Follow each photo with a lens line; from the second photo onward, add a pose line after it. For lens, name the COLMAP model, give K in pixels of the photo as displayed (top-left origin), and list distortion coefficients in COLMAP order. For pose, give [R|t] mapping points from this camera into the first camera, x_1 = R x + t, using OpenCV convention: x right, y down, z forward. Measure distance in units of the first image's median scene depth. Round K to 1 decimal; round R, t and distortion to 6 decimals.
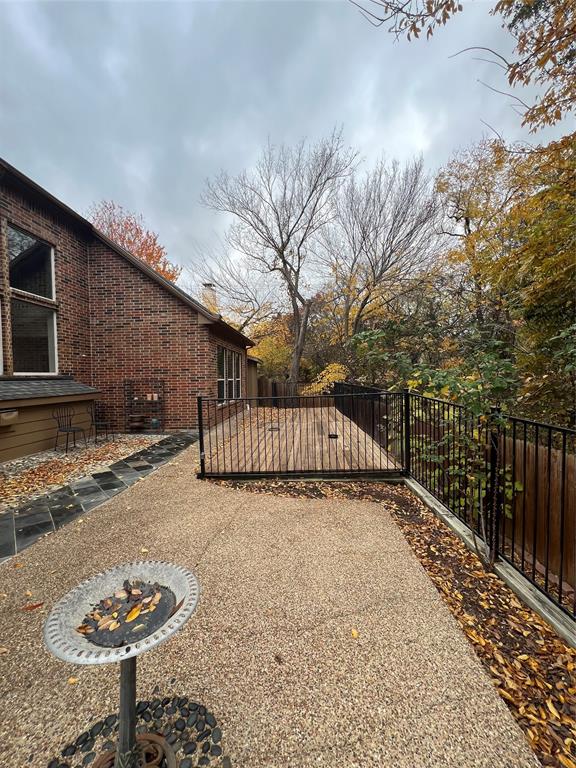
lens RADIAL K [[307.5, 0, 288.0], [0, 307.5, 384.0], [0, 0, 1]] dist [0.000318, -0.000040]
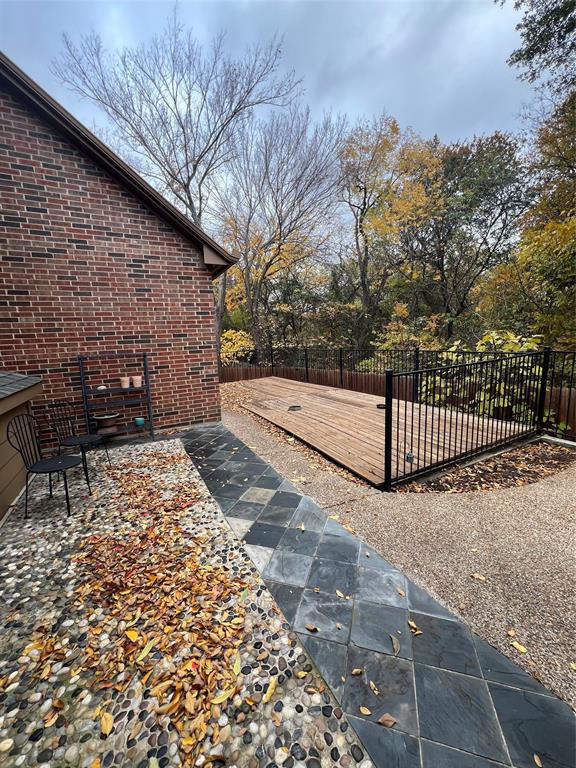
lens RADIAL K [[306.5, 0, 288.0], [0, 306.5, 384.0], [0, 0, 1]] dist [-0.001109, -0.000063]
pose [[0.862504, -0.095242, 0.497006, -0.350361], [0.044111, 0.992541, 0.113653, -0.006332], [-0.504124, -0.076103, 0.860272, 0.241506]]
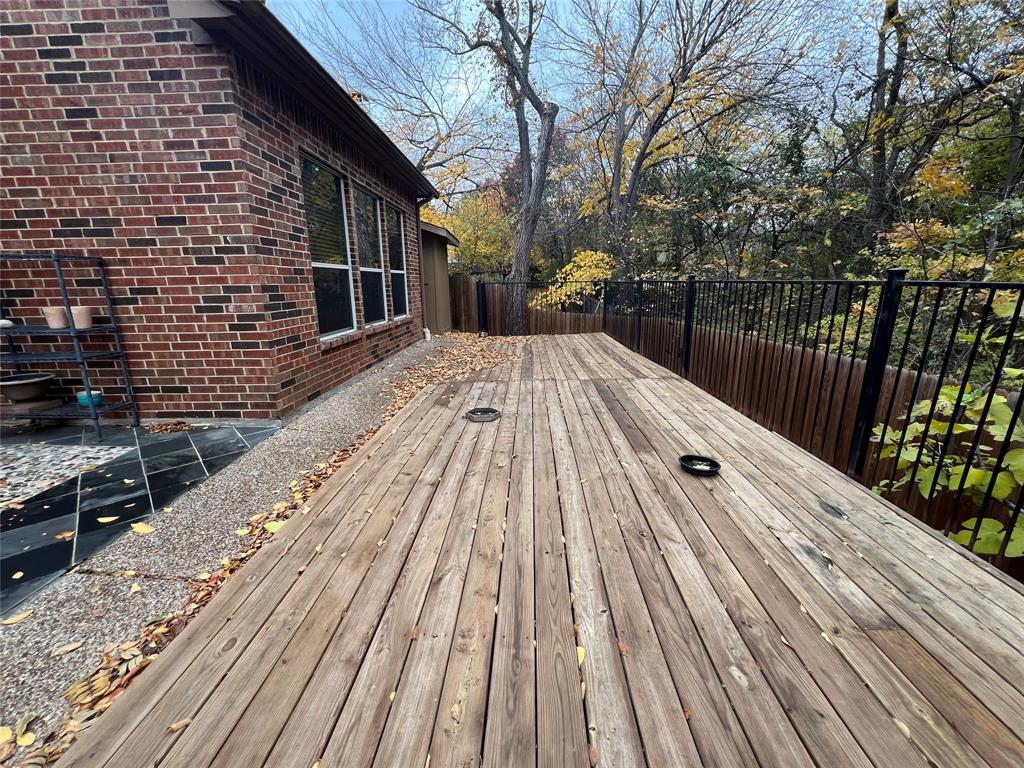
lens RADIAL K [[408.6, 0, 514.3], [0, 408.6, 384.1], [0, 0, 1]] dist [-0.001109, -0.000063]
pose [[0.999501, -0.004172, 0.031303, -0.018256], [-0.002822, 0.975470, 0.220116, 0.013197], [-0.031454, -0.220094, 0.974971, 0.436866]]
